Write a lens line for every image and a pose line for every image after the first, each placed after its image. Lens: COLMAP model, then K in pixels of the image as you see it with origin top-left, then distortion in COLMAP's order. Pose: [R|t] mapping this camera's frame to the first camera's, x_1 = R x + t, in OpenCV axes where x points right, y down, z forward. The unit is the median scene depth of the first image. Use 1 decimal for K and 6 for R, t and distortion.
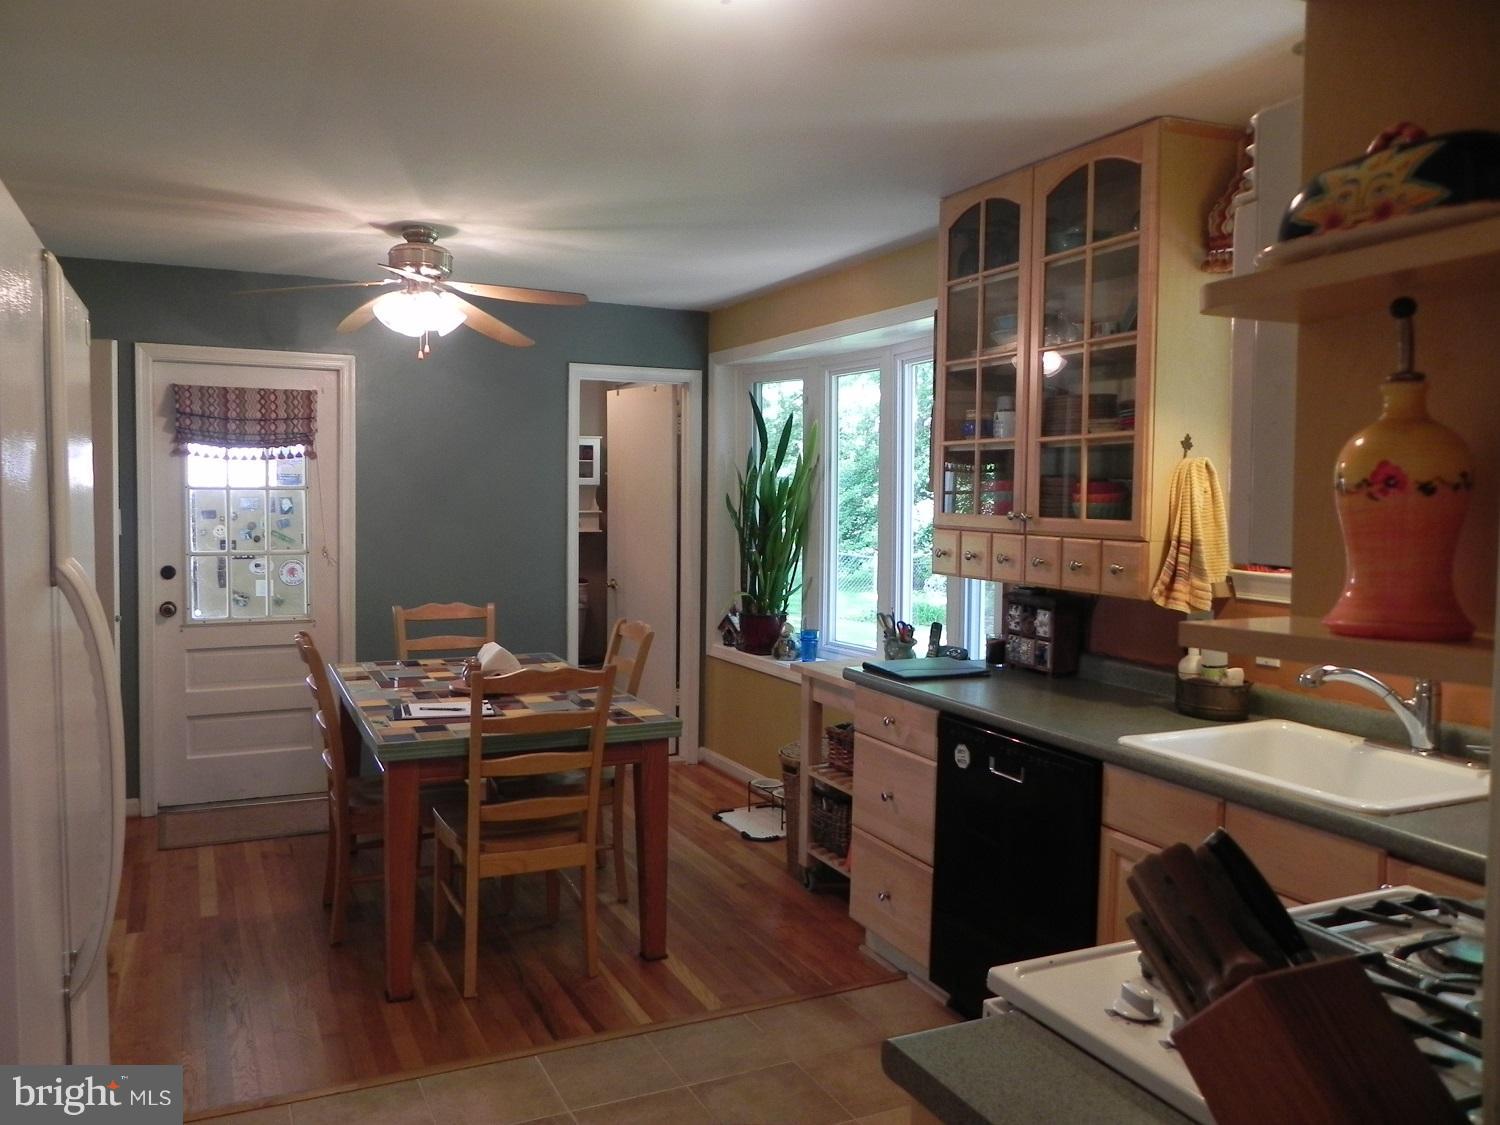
lens RADIAL K [[1144.9, 0, 752.6], [0, 1144.9, 576.0], [0, 0, 1]] dist [0.000118, 0.012553]
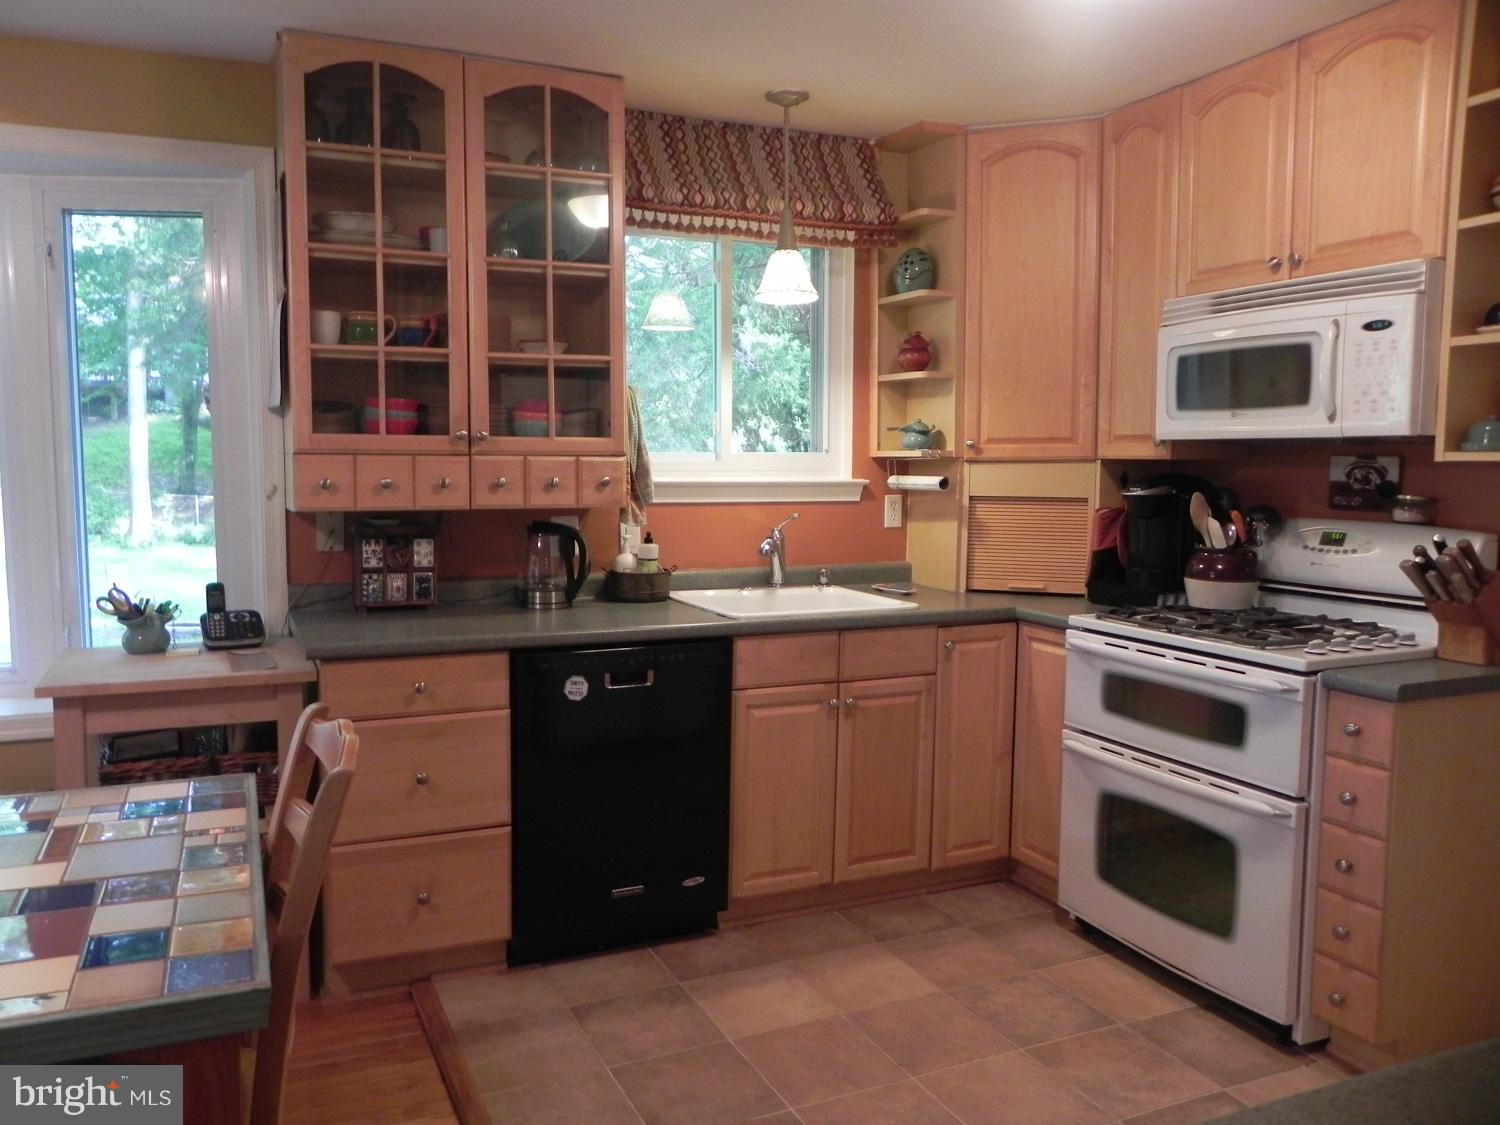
lens RADIAL K [[1144.9, 0, 745.4], [0, 1144.9, 560.0], [0, 0, 1]] dist [0.000118, 0.012553]
pose [[0.015676, -0.117347, 0.992967, -0.715518], [0.065856, 0.991054, 0.116081, -0.046816], [-0.997706, 0.063573, 0.023263, 0.777978]]
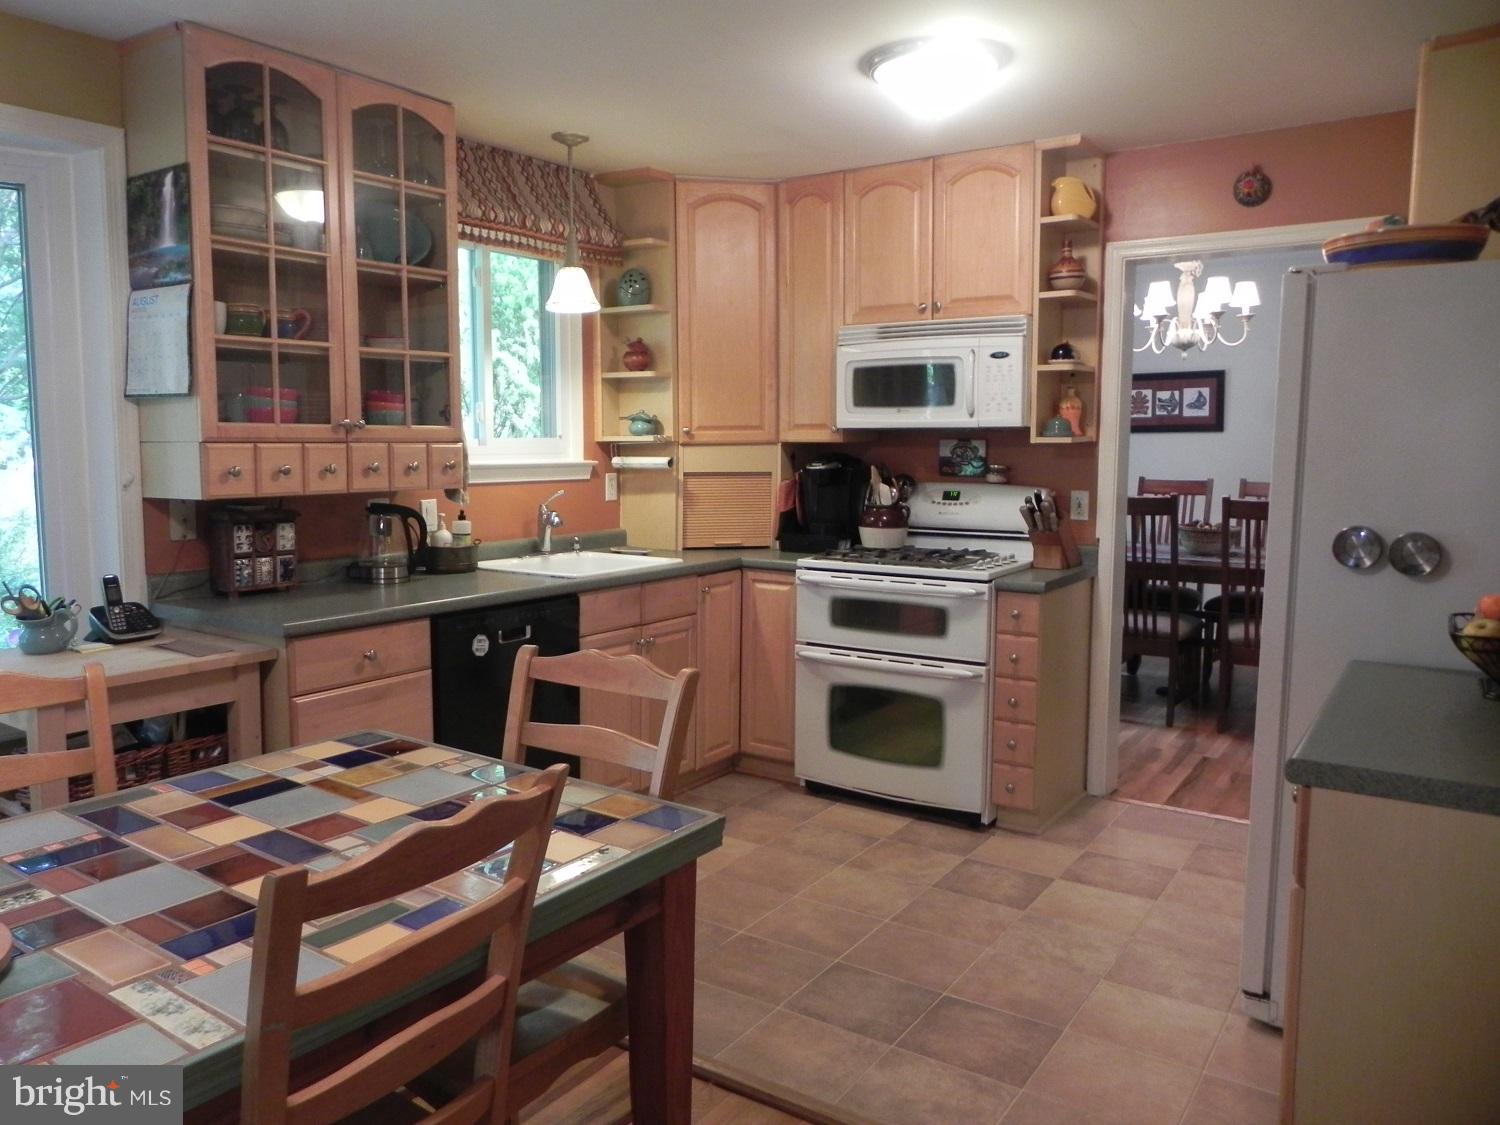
lens RADIAL K [[1144.9, 0, 748.0], [0, 1144.9, 552.9], [0, 0, 1]] dist [0.000118, 0.012553]
pose [[-0.525485, -0.113263, 0.843230, -0.823991], [0.043992, 0.986156, 0.159876, -0.088564], [-0.849665, 0.121108, -0.513228, 1.260610]]
